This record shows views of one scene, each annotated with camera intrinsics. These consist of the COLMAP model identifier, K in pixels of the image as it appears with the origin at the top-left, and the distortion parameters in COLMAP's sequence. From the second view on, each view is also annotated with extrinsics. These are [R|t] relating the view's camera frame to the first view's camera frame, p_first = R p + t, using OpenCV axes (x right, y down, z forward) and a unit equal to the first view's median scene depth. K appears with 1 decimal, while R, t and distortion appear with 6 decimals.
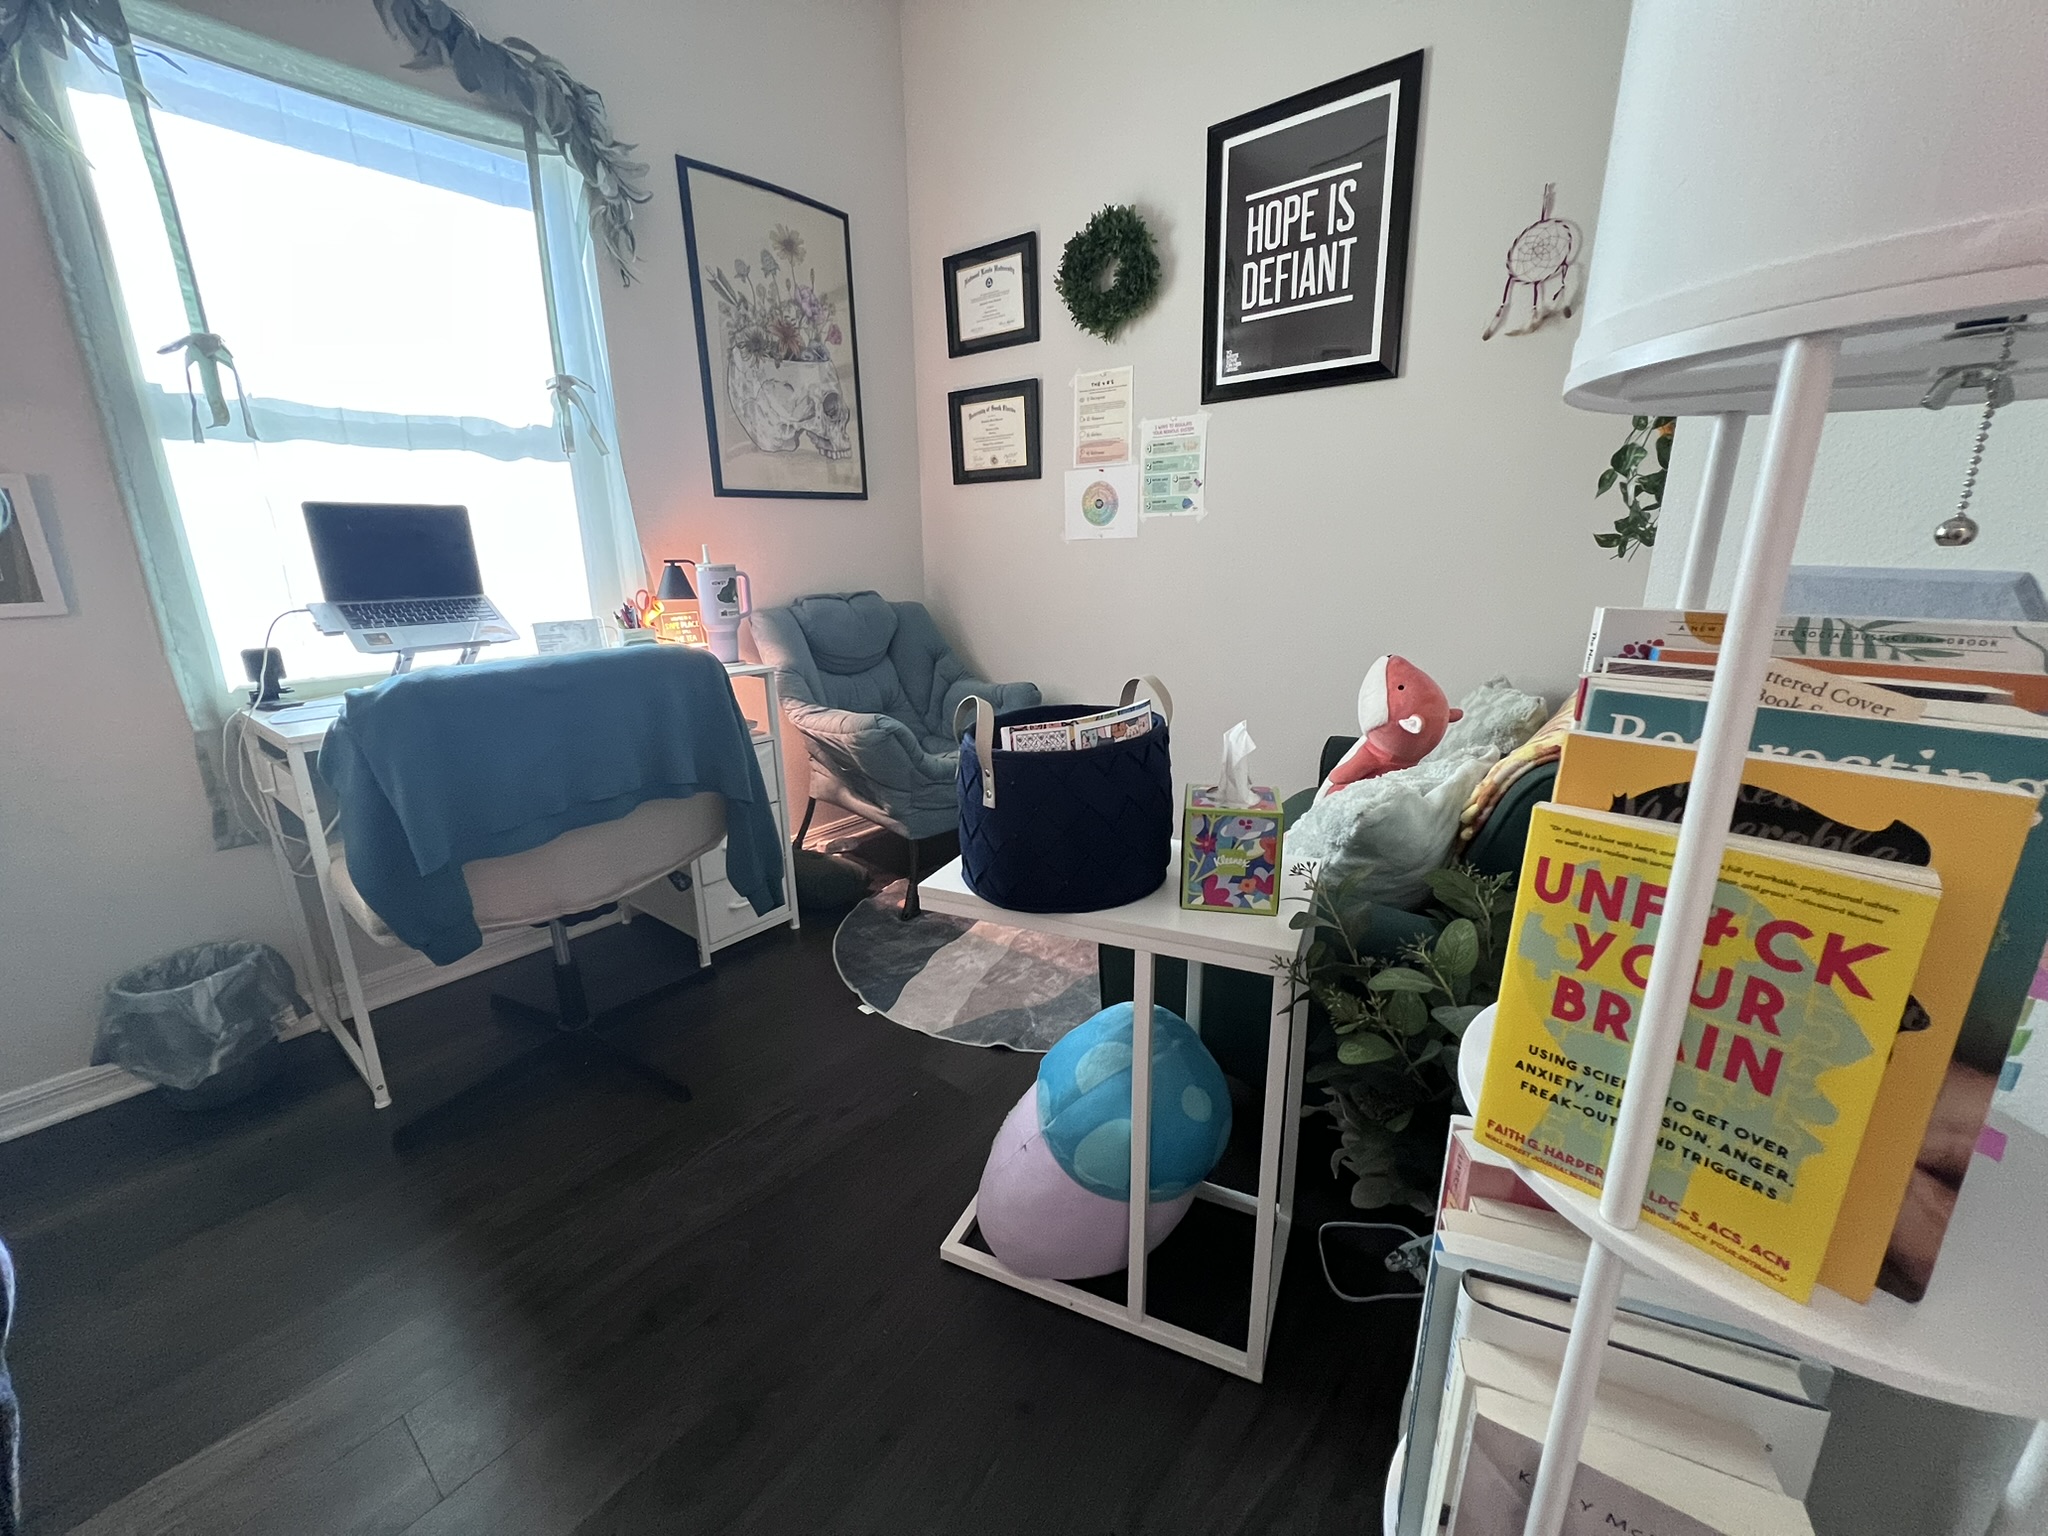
lens RADIAL K [[817.0, 0, 1024.0], [0, 817.0, 768.0], [0, 0, 1]] dist [0.001350, -0.011483]
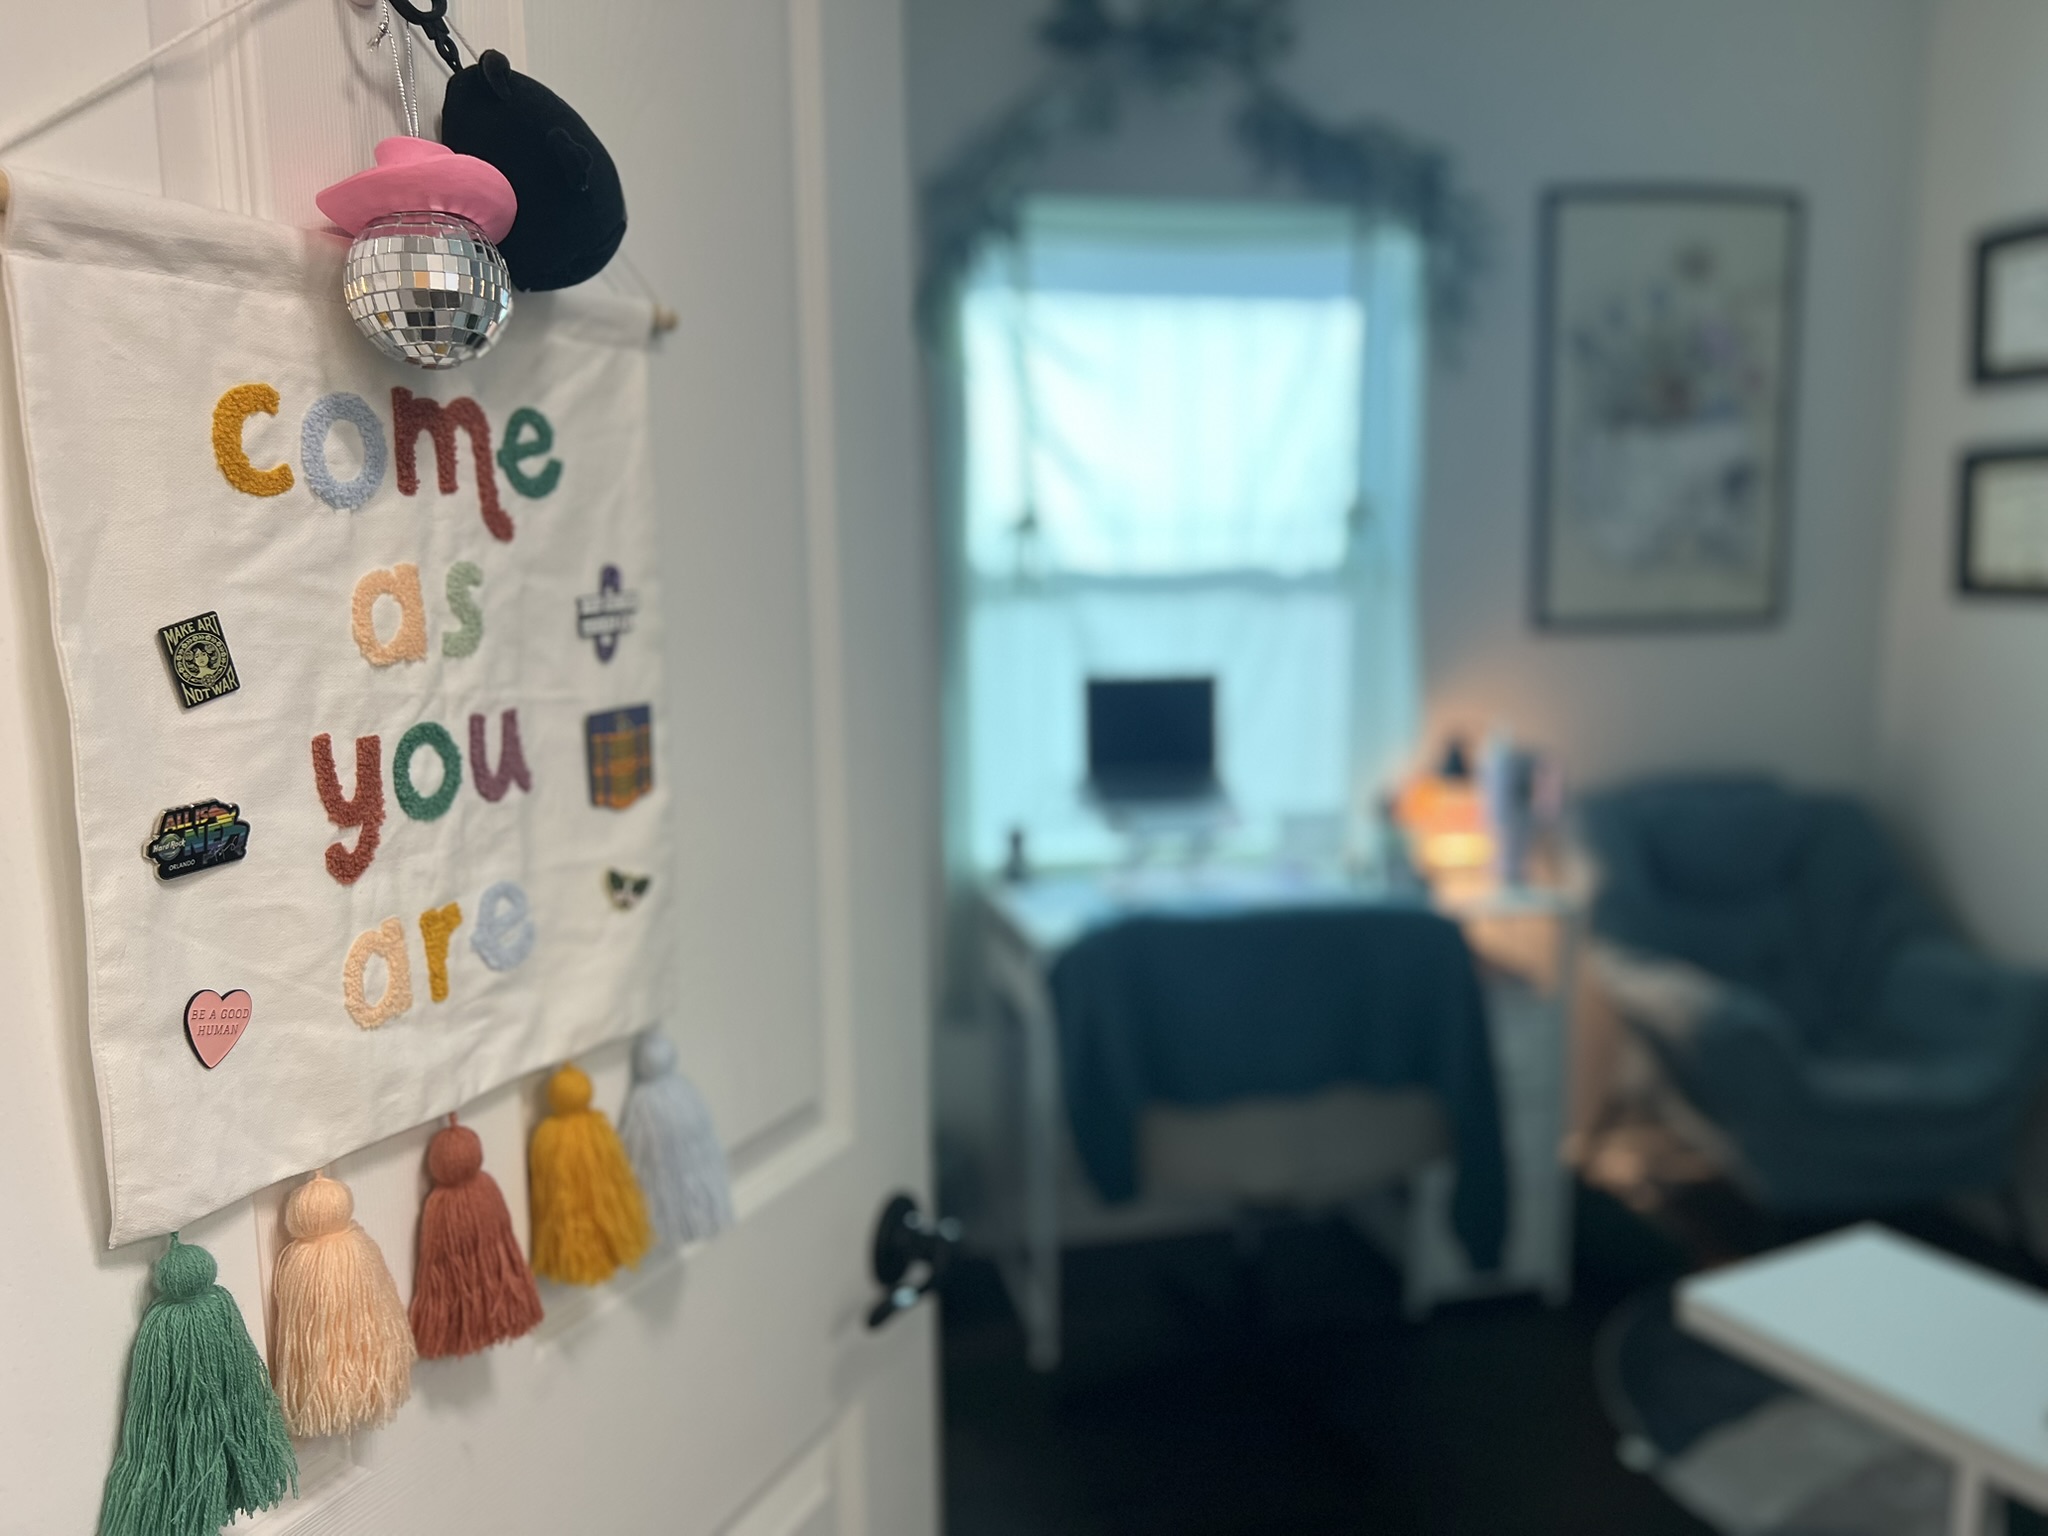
lens RADIAL K [[1654.4, 0, 1024.0], [0, 1654.4, 768.0], [0, 0, 1]] dist [0.012158, 0.006504]
pose [[0.790804, 0.098096, -0.604158, 0.137827], [-0.167639, 0.984042, -0.059651, -0.065245], [0.588665, 0.148453, 0.794629, -0.340311]]
